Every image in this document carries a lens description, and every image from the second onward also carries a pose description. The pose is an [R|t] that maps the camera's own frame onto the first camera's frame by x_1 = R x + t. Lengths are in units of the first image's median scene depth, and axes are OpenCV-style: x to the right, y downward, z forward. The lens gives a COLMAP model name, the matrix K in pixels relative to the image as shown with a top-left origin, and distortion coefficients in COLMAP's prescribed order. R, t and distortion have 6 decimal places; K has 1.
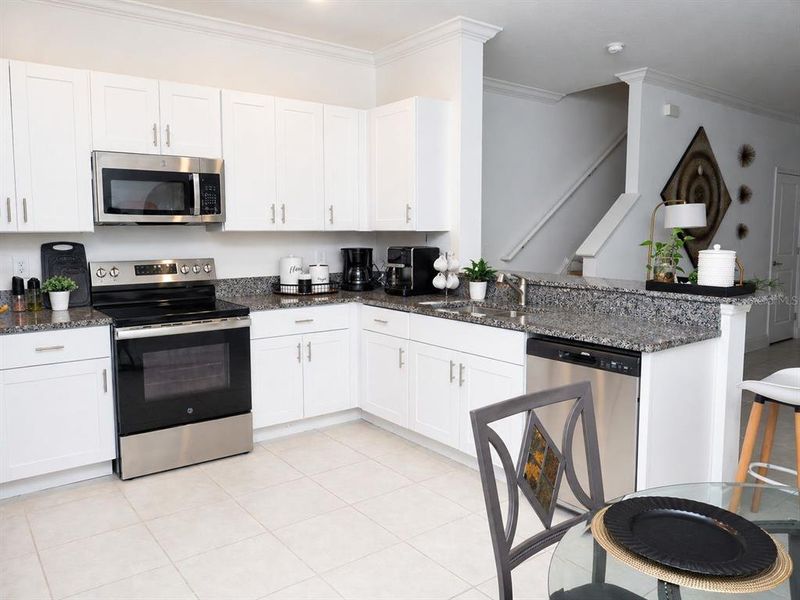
lens RADIAL K [[596.9, 0, 403.2], [0, 596.9, 288.3], [0, 0, 1]] dist [0.030432, -0.002100]
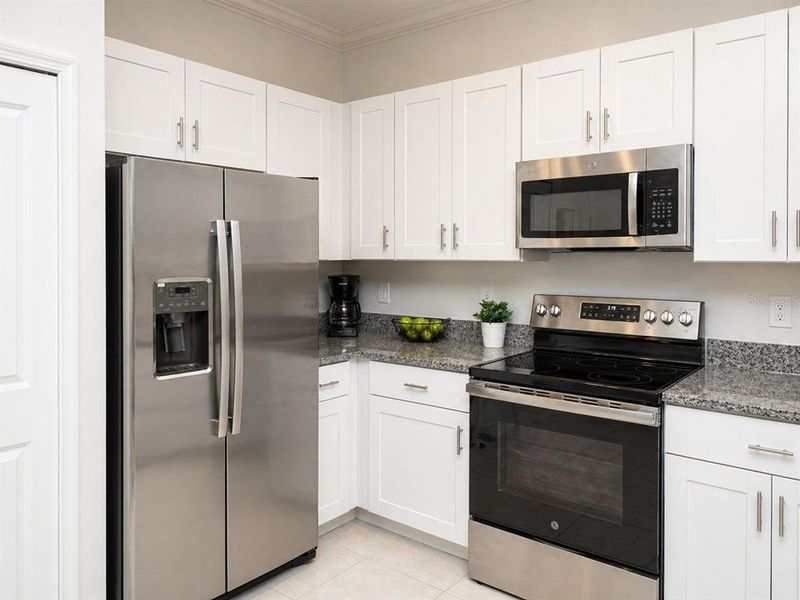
lens RADIAL K [[596.9, 0, 403.2], [0, 596.9, 288.3], [0, 0, 1]] dist [0.030432, -0.002100]
pose [[0.256317, 0.056633, -0.964932, 0.229830], [-0.102291, 0.994266, 0.031183, -0.062456], [0.961165, 0.090711, 0.260640, 0.613348]]
